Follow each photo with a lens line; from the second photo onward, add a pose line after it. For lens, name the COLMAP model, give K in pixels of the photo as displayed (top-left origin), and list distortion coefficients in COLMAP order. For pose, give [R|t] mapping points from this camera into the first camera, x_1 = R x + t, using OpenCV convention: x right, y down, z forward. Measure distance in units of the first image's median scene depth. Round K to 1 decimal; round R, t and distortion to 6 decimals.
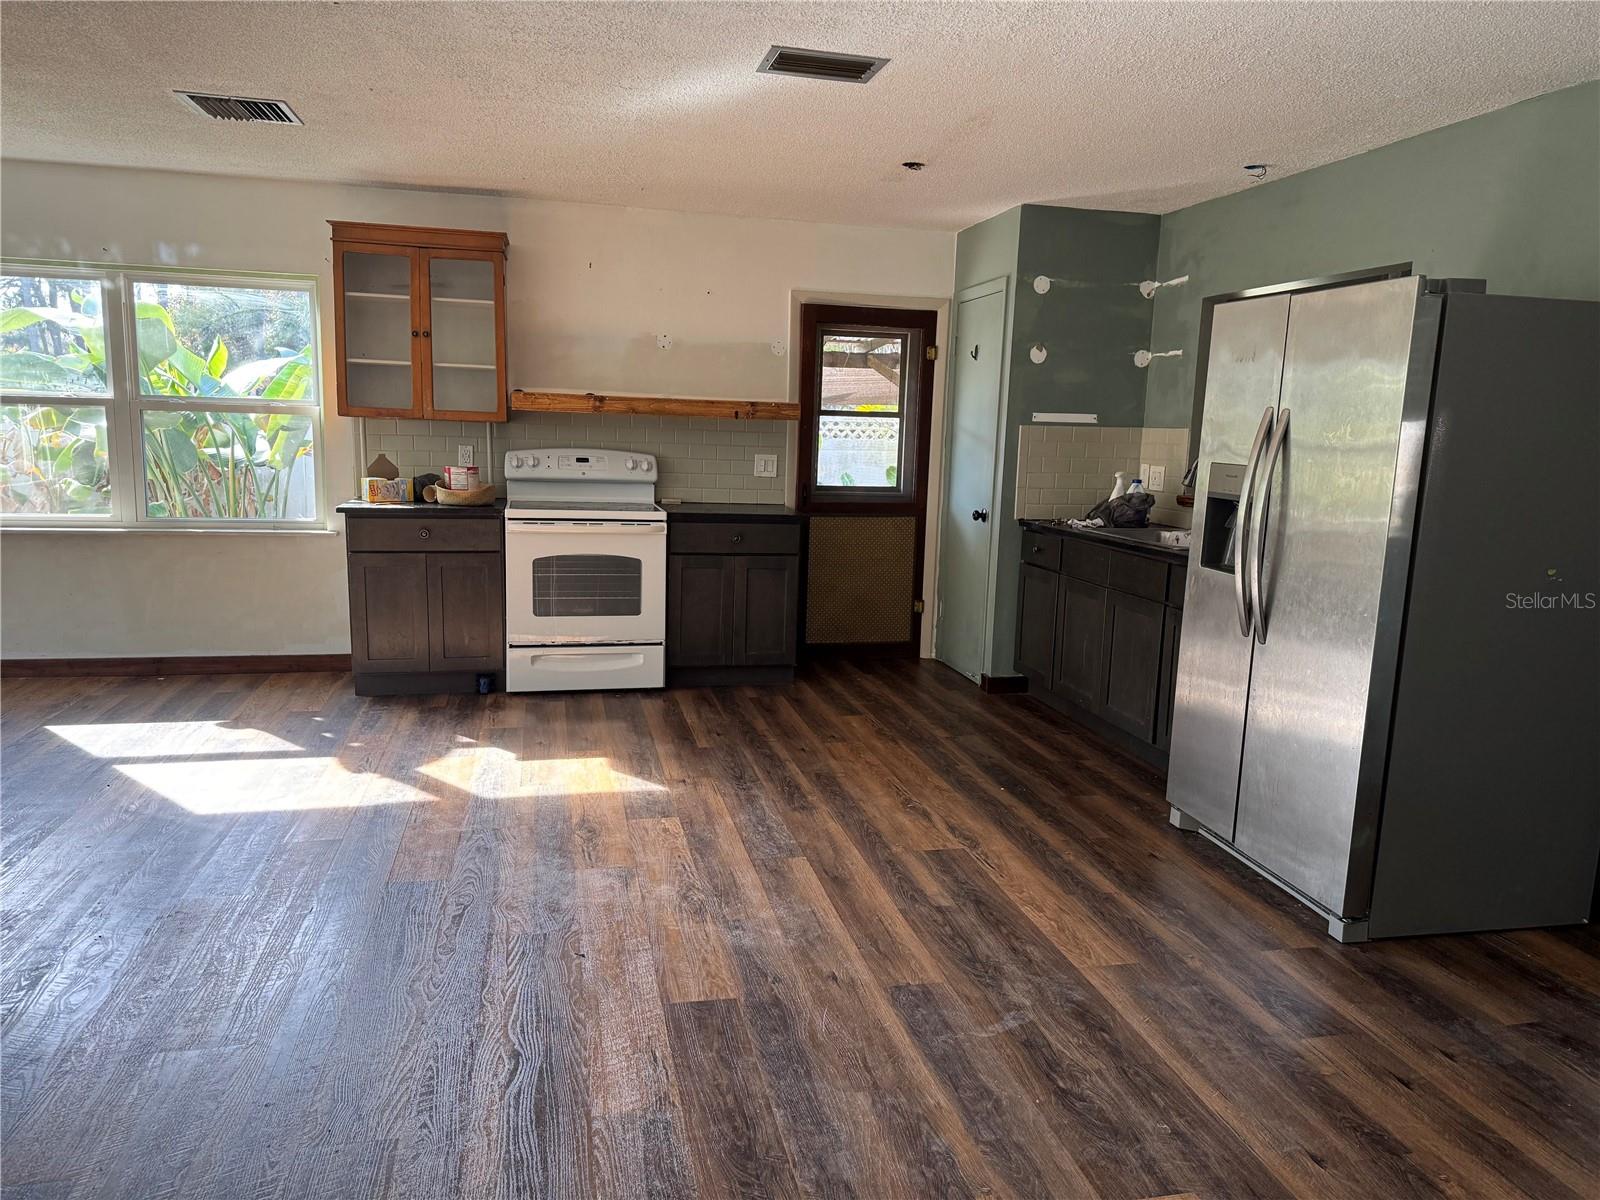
lens RADIAL K [[1112.5, 0, 806.0], [0, 1112.5, 604.3], [0, 0, 1]] dist [0.096966, -0.116939]
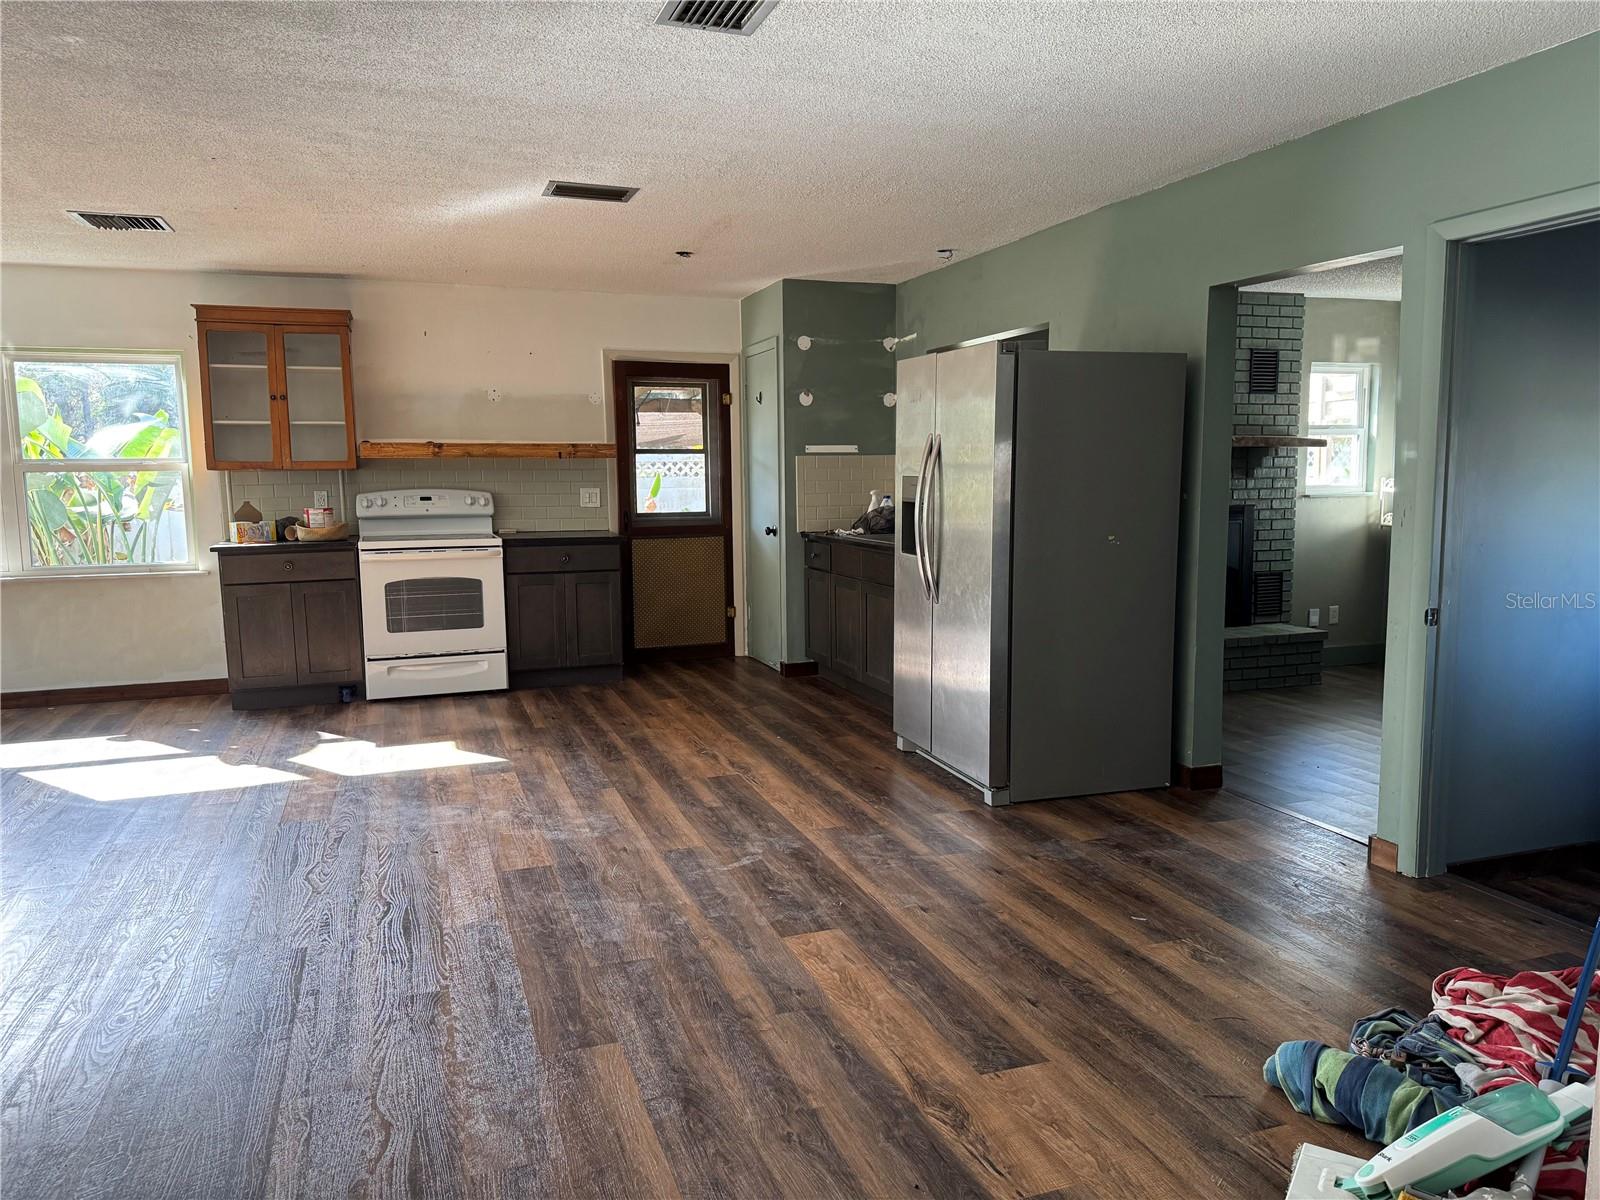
lens RADIAL K [[1112.5, 0, 805.7], [0, 1112.5, 607.0], [0, 0, 1]] dist [0.096966, -0.116939]
pose [[0.991826, -0.054917, 0.115176, 0.056255], [0.058882, 0.997774, -0.031308, 0.047848], [-0.113201, 0.037834, 0.992852, -0.223951]]
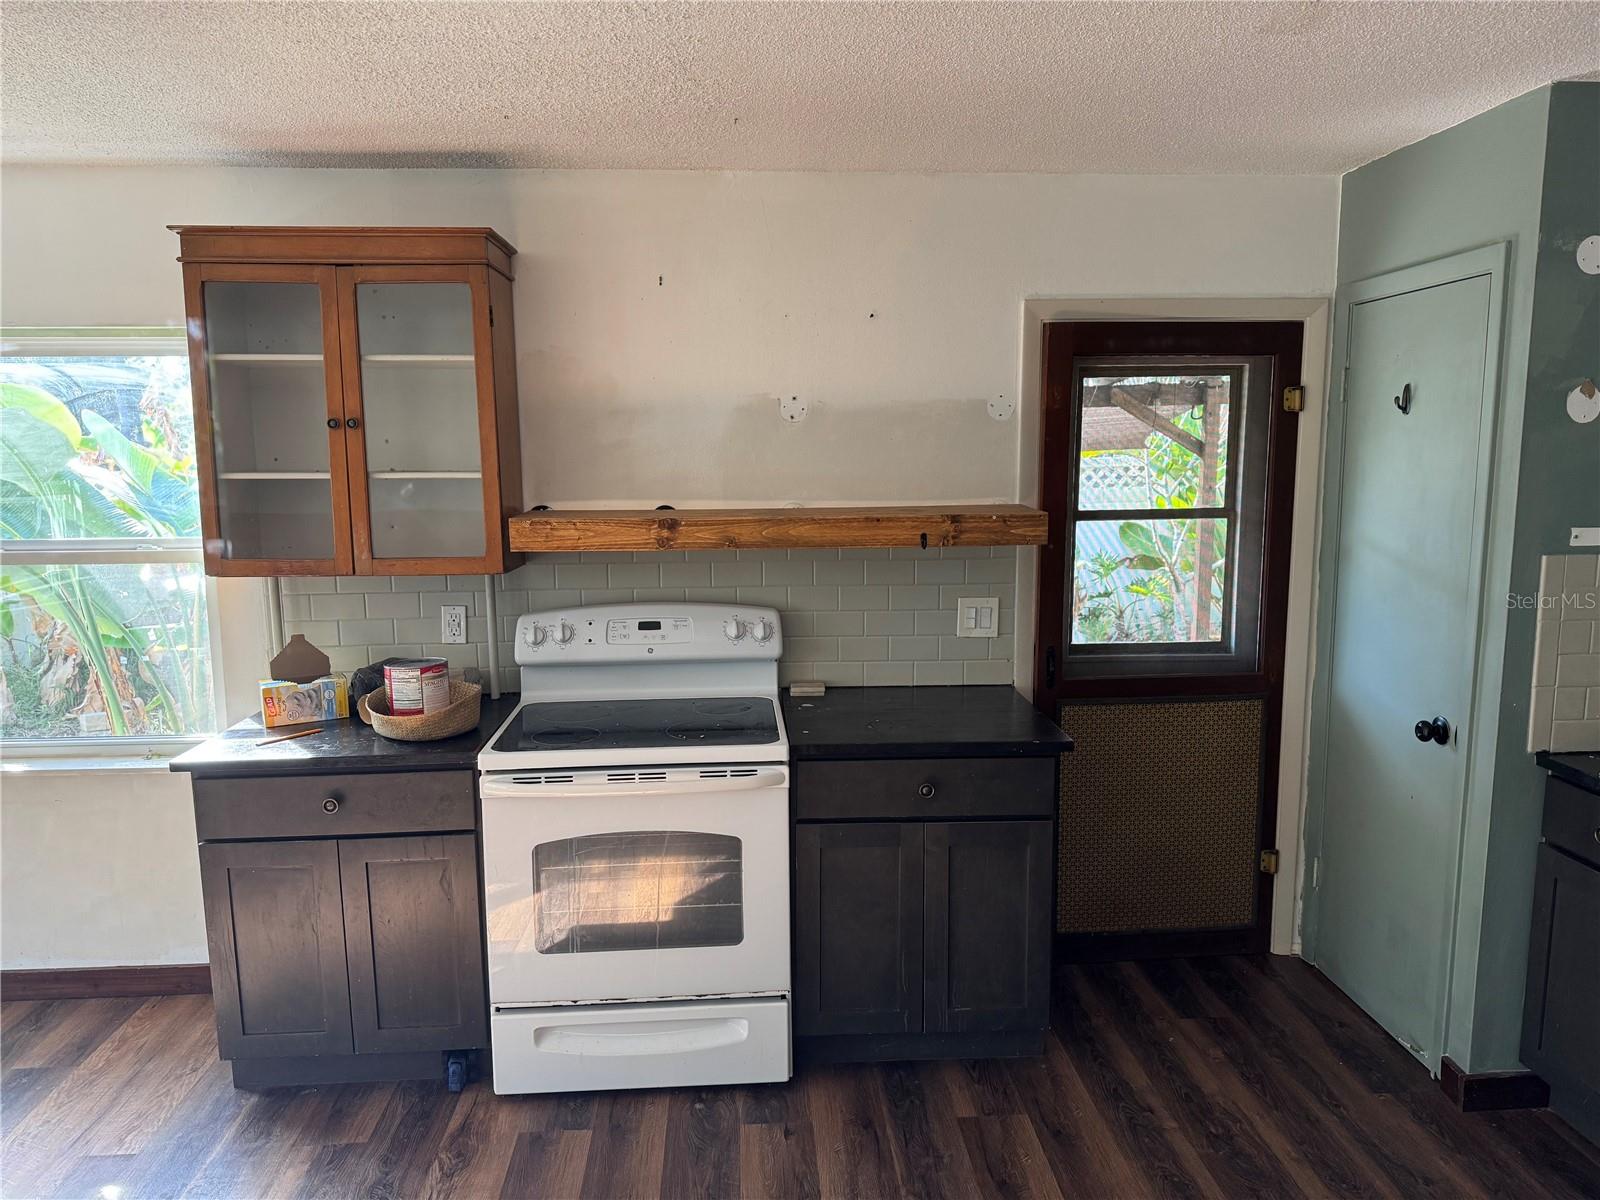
lens RADIAL K [[1112.5, 0, 803.0], [0, 1112.5, 606.7], [0, 0, 1]] dist [0.096966, -0.116939]
pose [[0.984718, -0.013637, -0.173622, -0.030914], [0.010834, 0.999795, -0.017084, -0.144597], [0.173819, 0.014942, 0.984664, 0.522635]]
